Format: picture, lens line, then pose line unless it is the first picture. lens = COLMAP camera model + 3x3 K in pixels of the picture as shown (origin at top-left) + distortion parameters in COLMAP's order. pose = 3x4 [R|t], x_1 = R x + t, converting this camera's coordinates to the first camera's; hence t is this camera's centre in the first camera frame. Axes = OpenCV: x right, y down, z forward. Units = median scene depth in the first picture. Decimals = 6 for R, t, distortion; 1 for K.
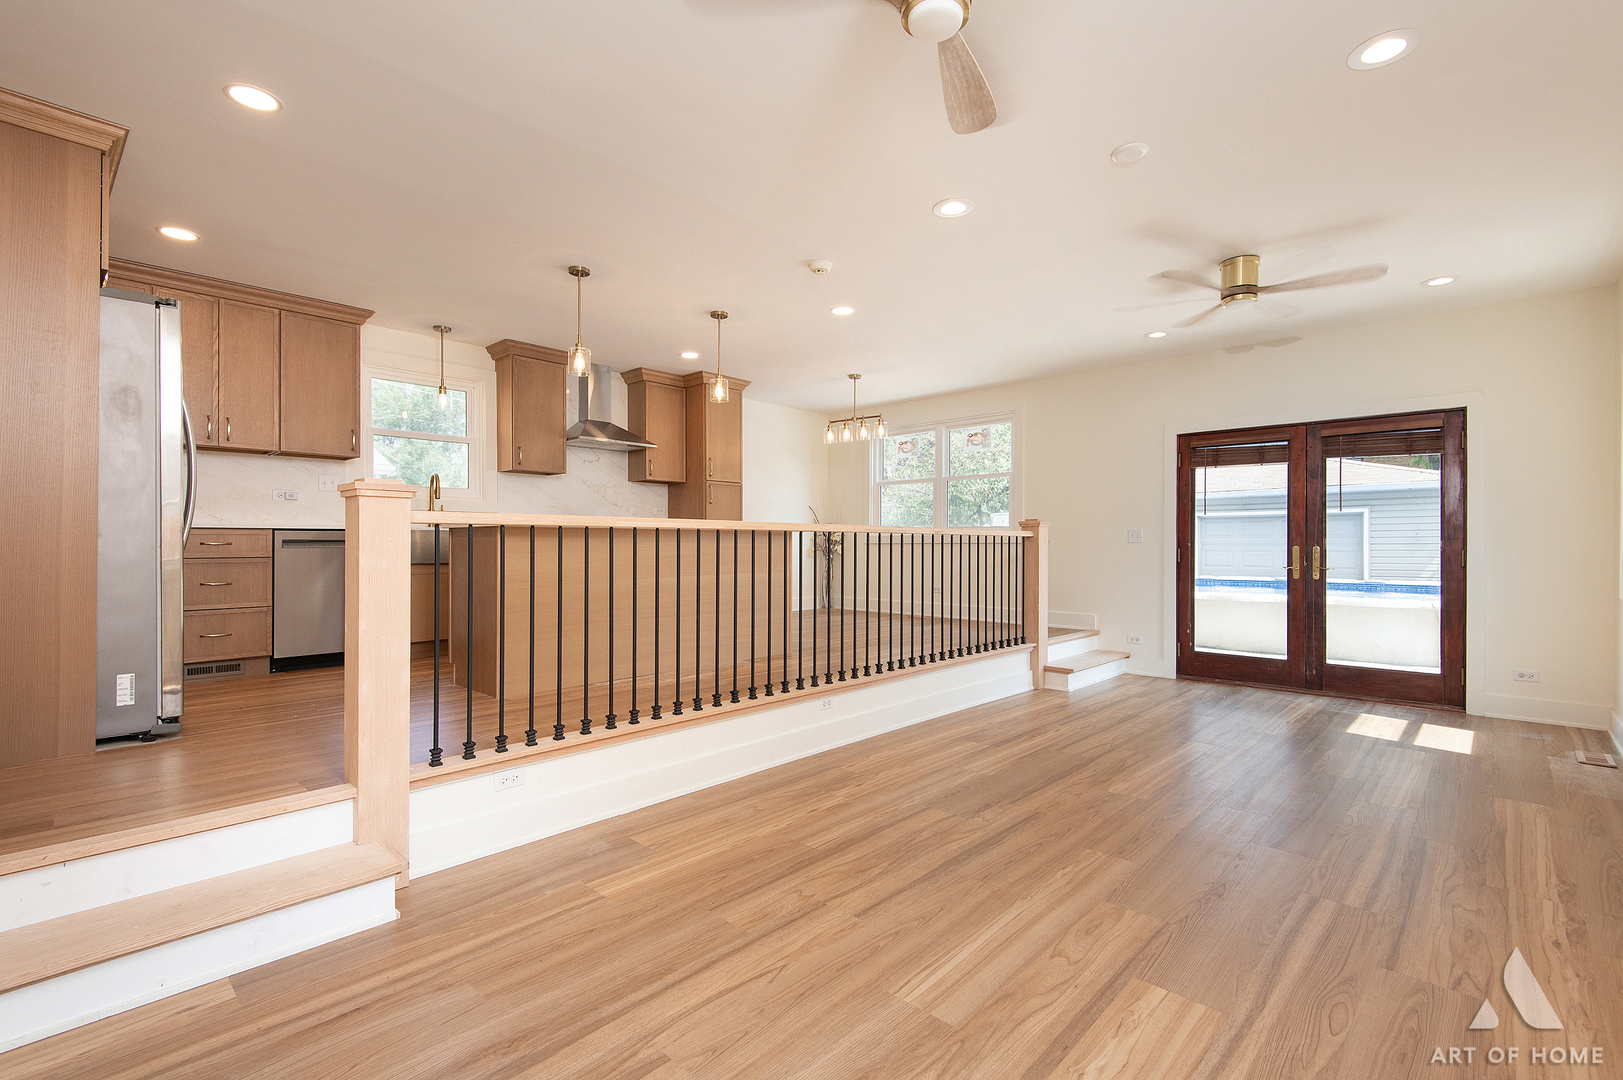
lens RADIAL K [[728.2, 0, 808.8], [0, 728.2, 543.5], [0, 0, 1]] dist [0.035587, -0.024253]
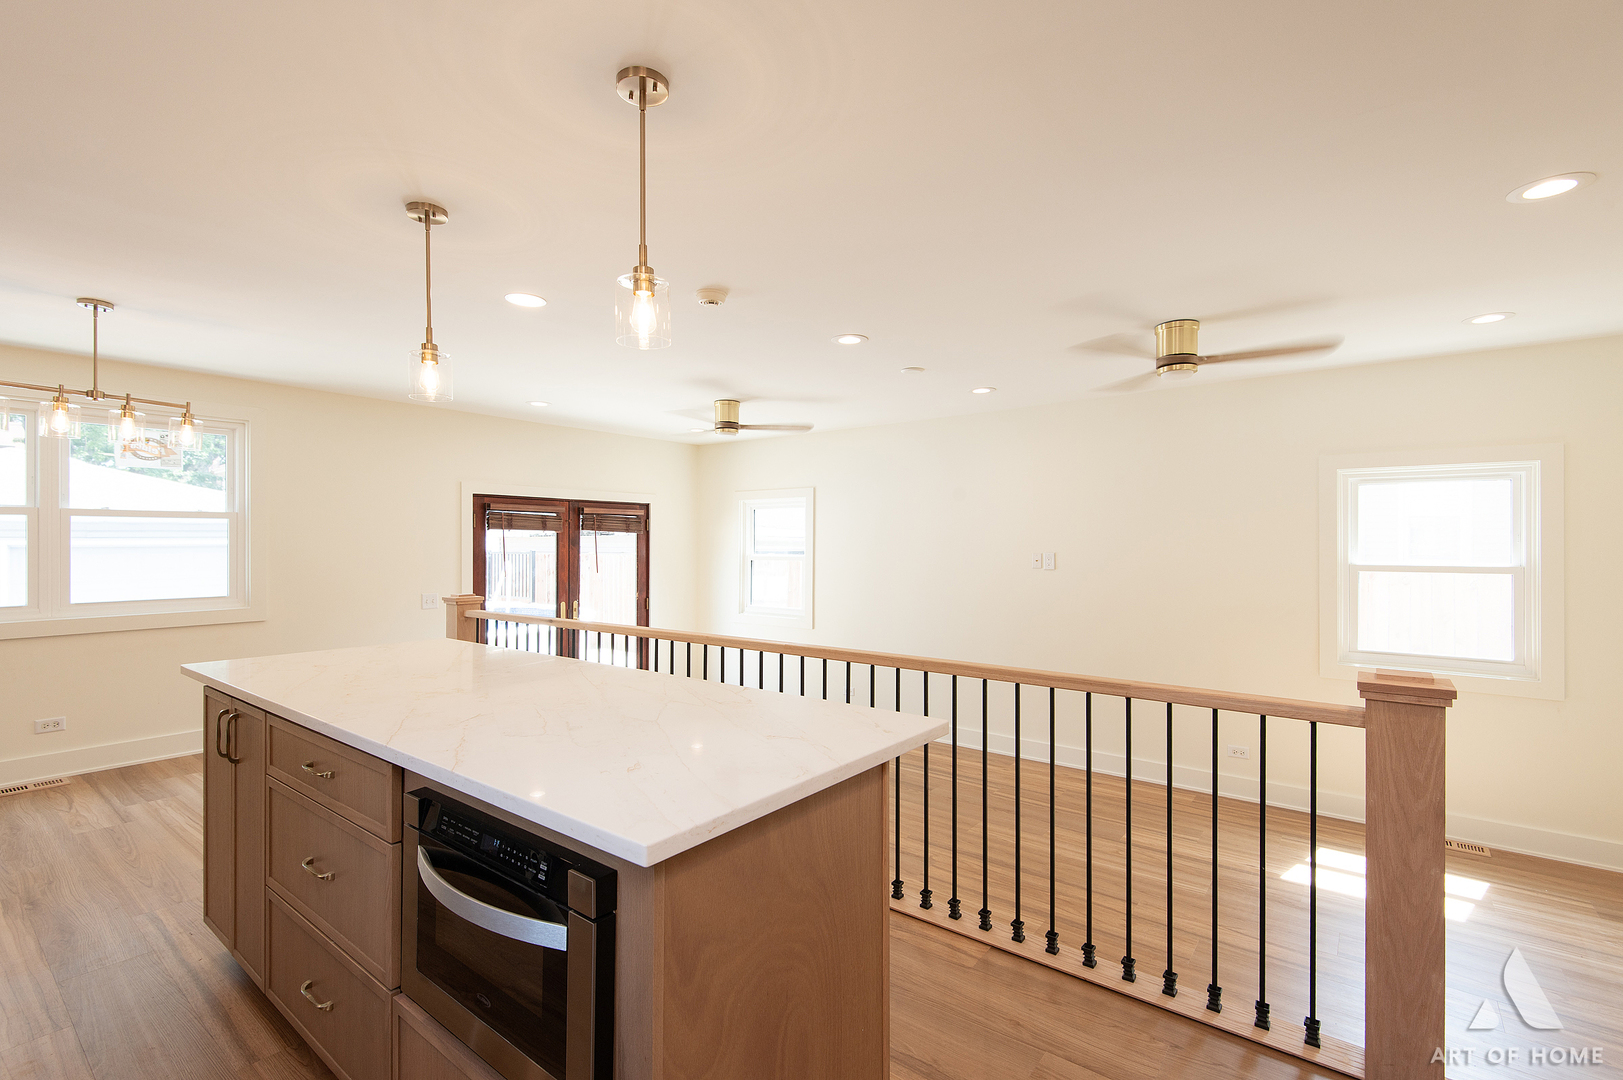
lens RADIAL K [[722.6, 0, 810.1], [0, 722.6, 546.2], [0, 0, 1]] dist [0.034417, -0.023422]
pose [[-0.092702, -0.004839, 0.995682, -0.593358], [-0.000438, 0.999988, 0.004819, -0.101062], [-0.995694, 0.000011, -0.092703, 0.778988]]
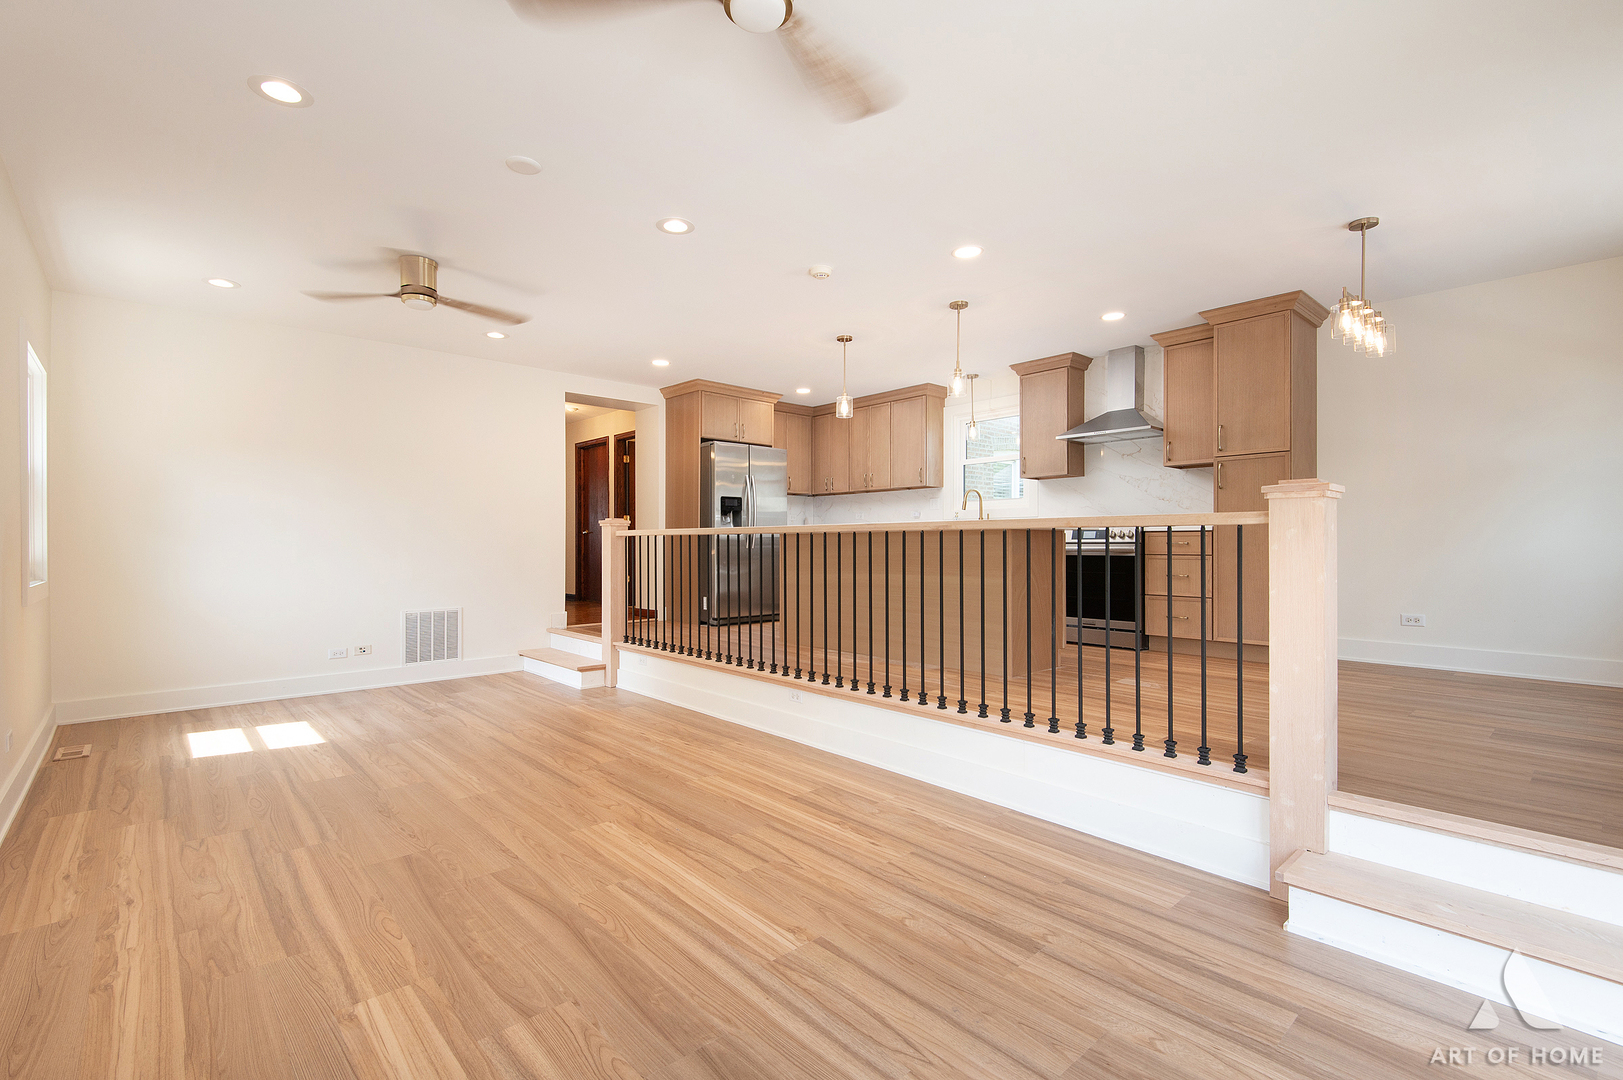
lens RADIAL K [[728.2, 0, 808.8], [0, 728.2, 543.5], [0, 0, 1]] dist [0.035587, -0.024253]
pose [[-0.079358, -0.003175, -0.996841, 0.831842], [0.002322, 0.999992, -0.003370, 0.002637], [0.996843, -0.002582, -0.079350, 0.858887]]
